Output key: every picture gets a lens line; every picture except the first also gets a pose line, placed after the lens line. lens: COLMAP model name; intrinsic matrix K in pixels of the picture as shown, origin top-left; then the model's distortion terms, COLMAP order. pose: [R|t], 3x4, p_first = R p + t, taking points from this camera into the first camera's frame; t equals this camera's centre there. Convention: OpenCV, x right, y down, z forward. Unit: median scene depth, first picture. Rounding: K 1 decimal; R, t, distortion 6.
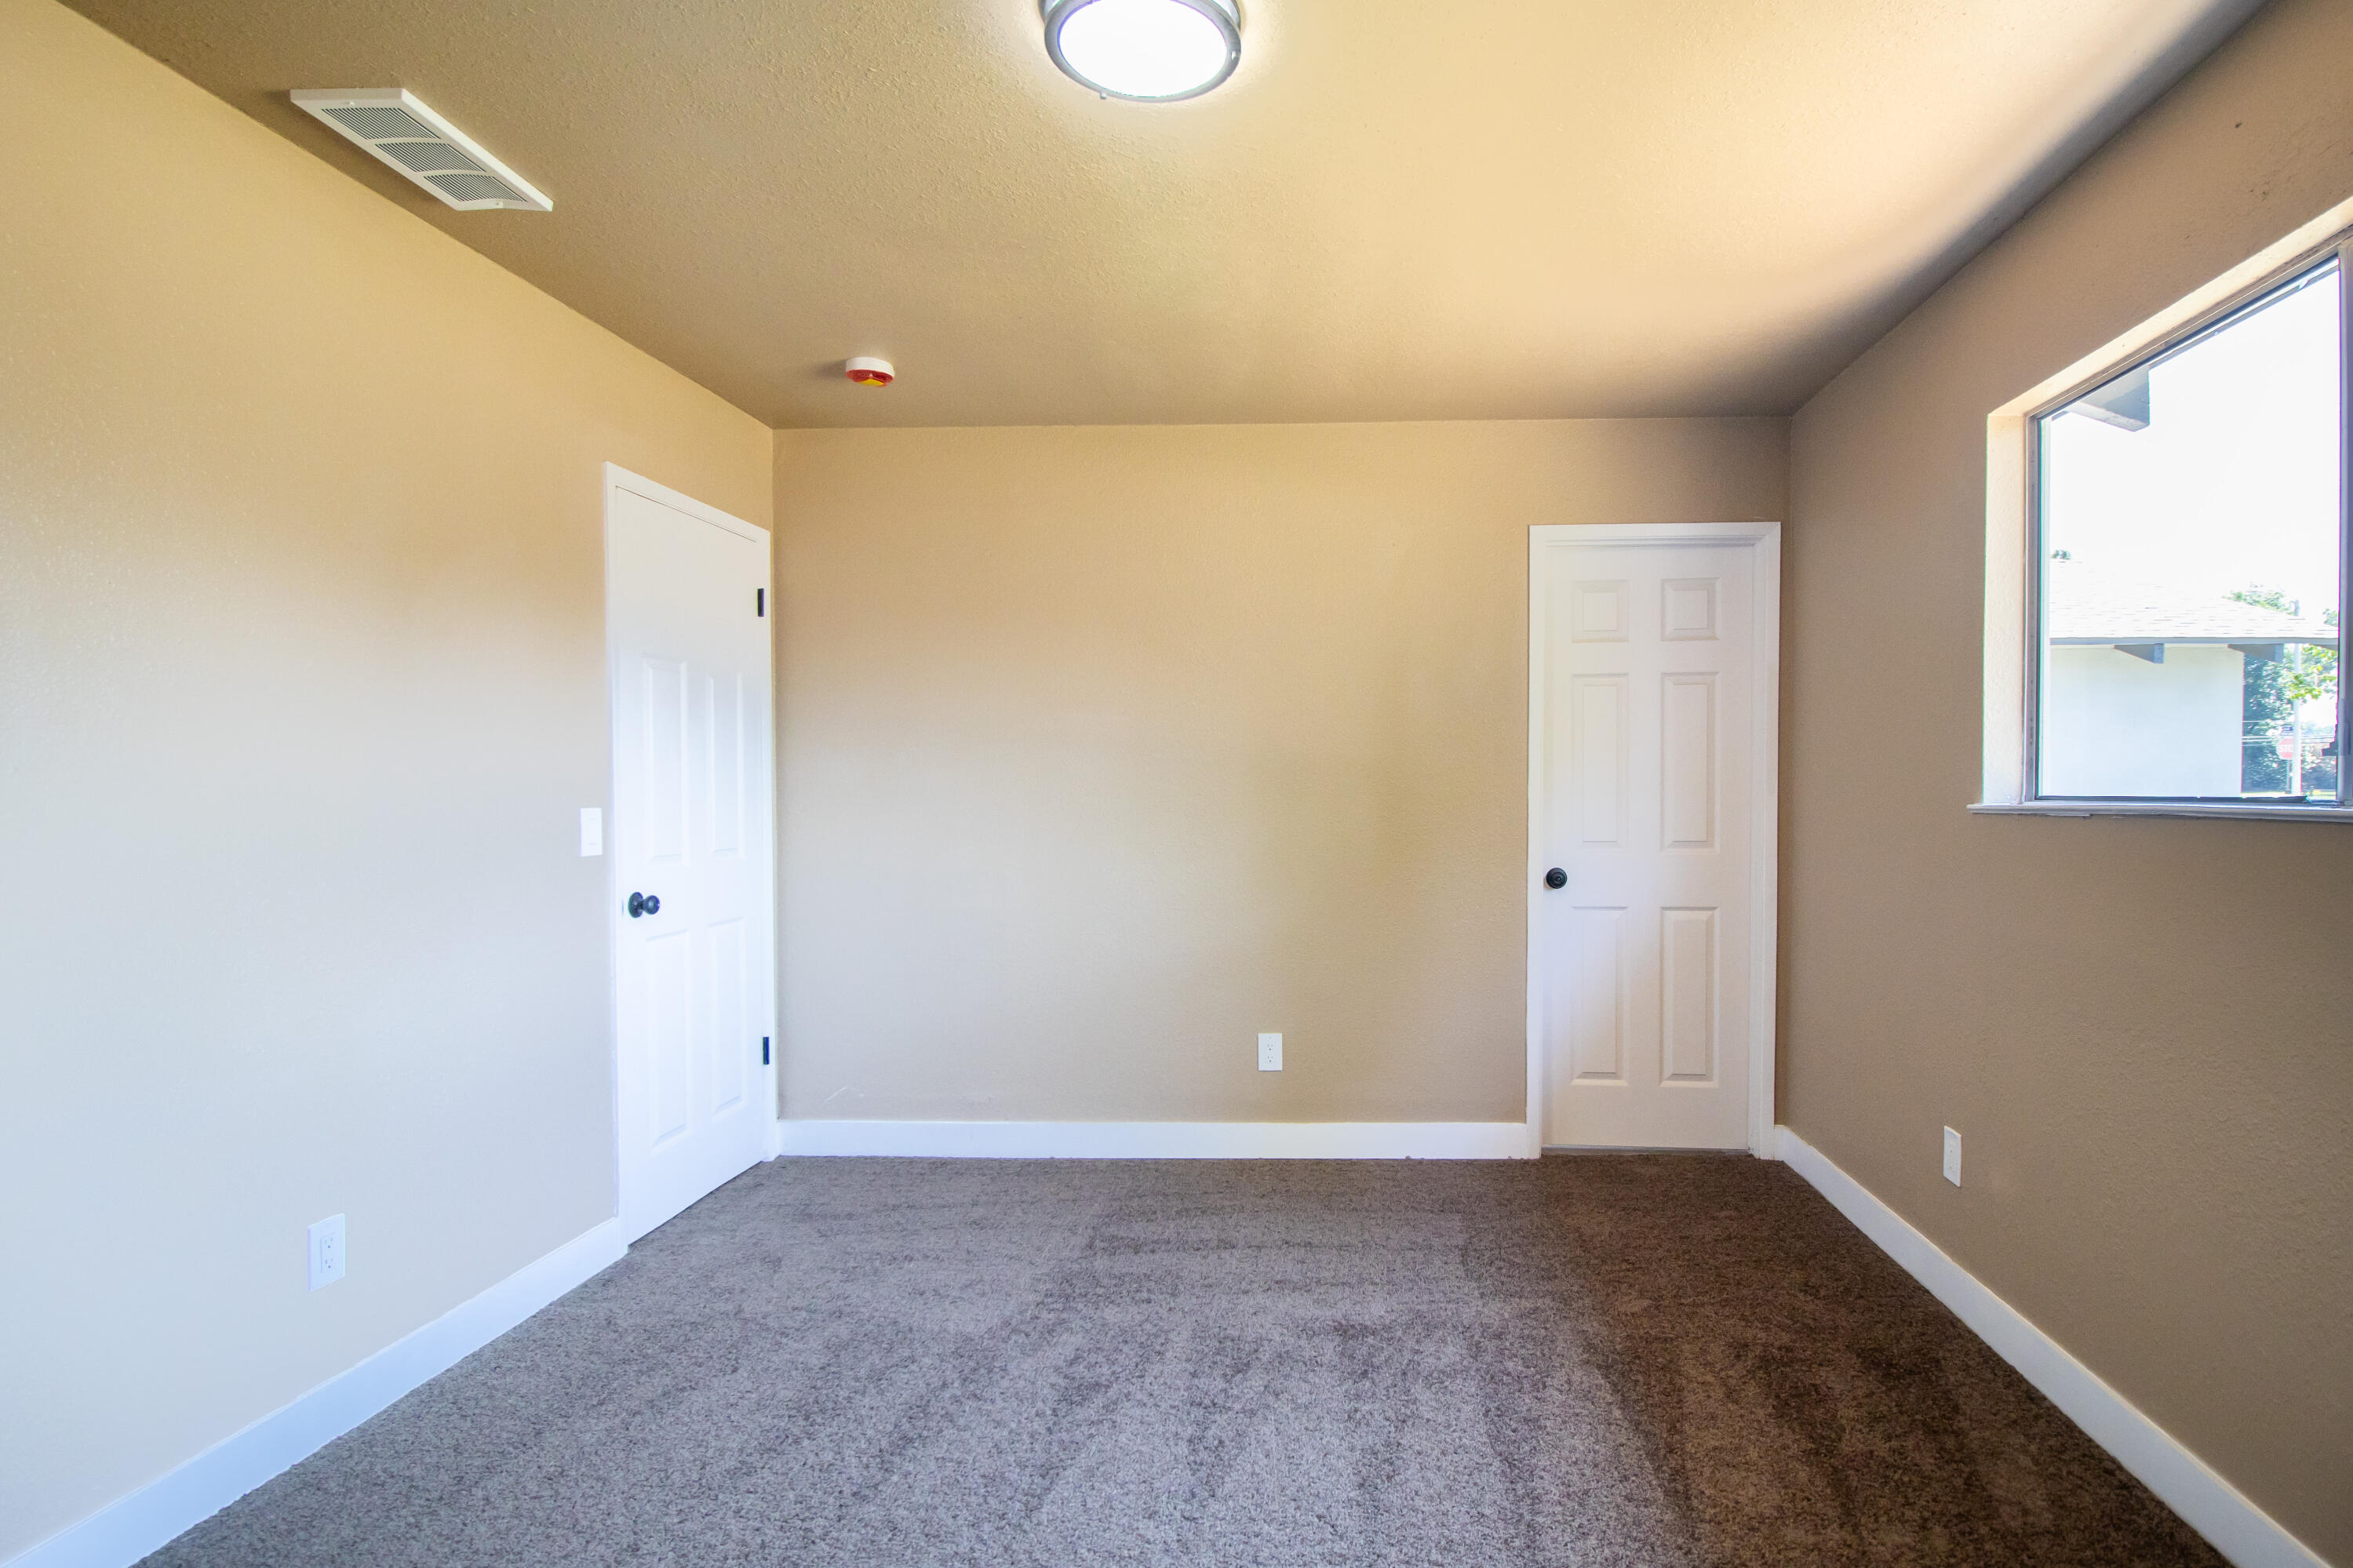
lens RADIAL K [[1155.2, 0, 1183.1], [0, 1155.2, 802.6], [0, 0, 1]] dist [-0.011039, -0.004079]
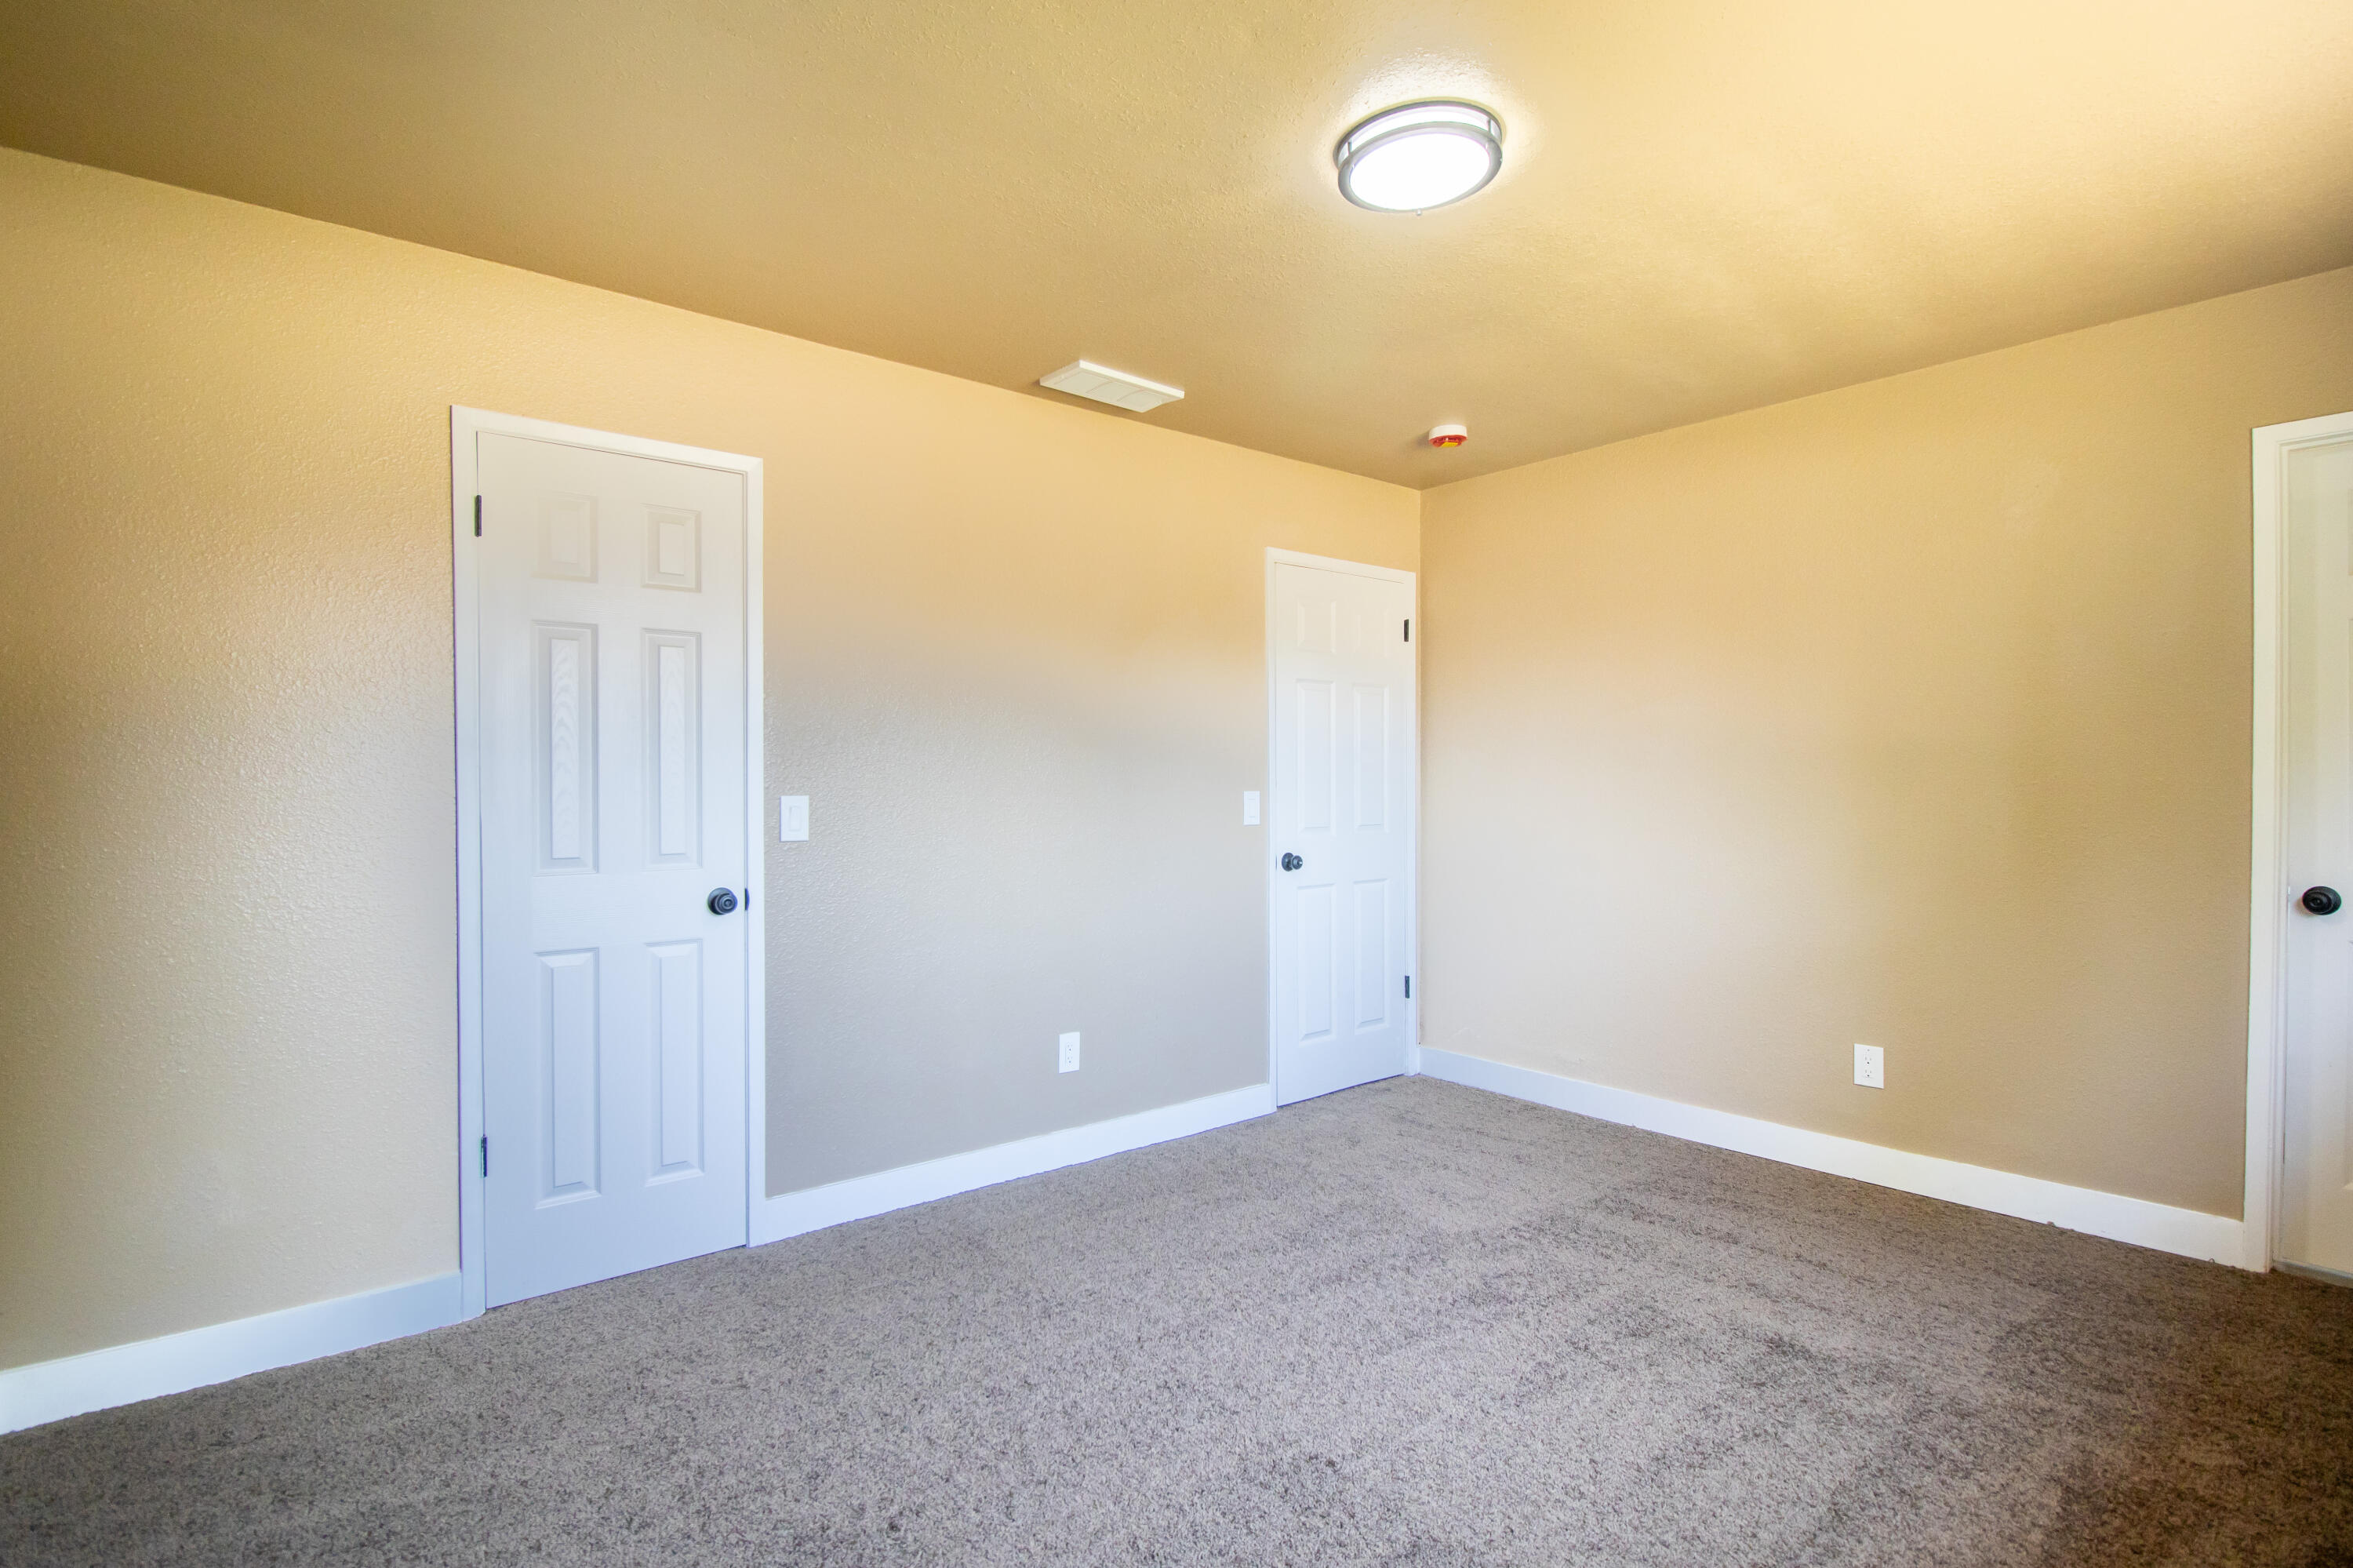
lens RADIAL K [[1067.1, 0, 1183.5], [0, 1067.1, 781.5], [0, 0, 1]] dist [-0.025016, -0.002989]
pose [[0.685077, 0.004404, -0.728457, 0.391423], [-0.011328, 0.999925, -0.004608, -0.000597], [0.728382, 0.011408, 0.685076, 0.032485]]
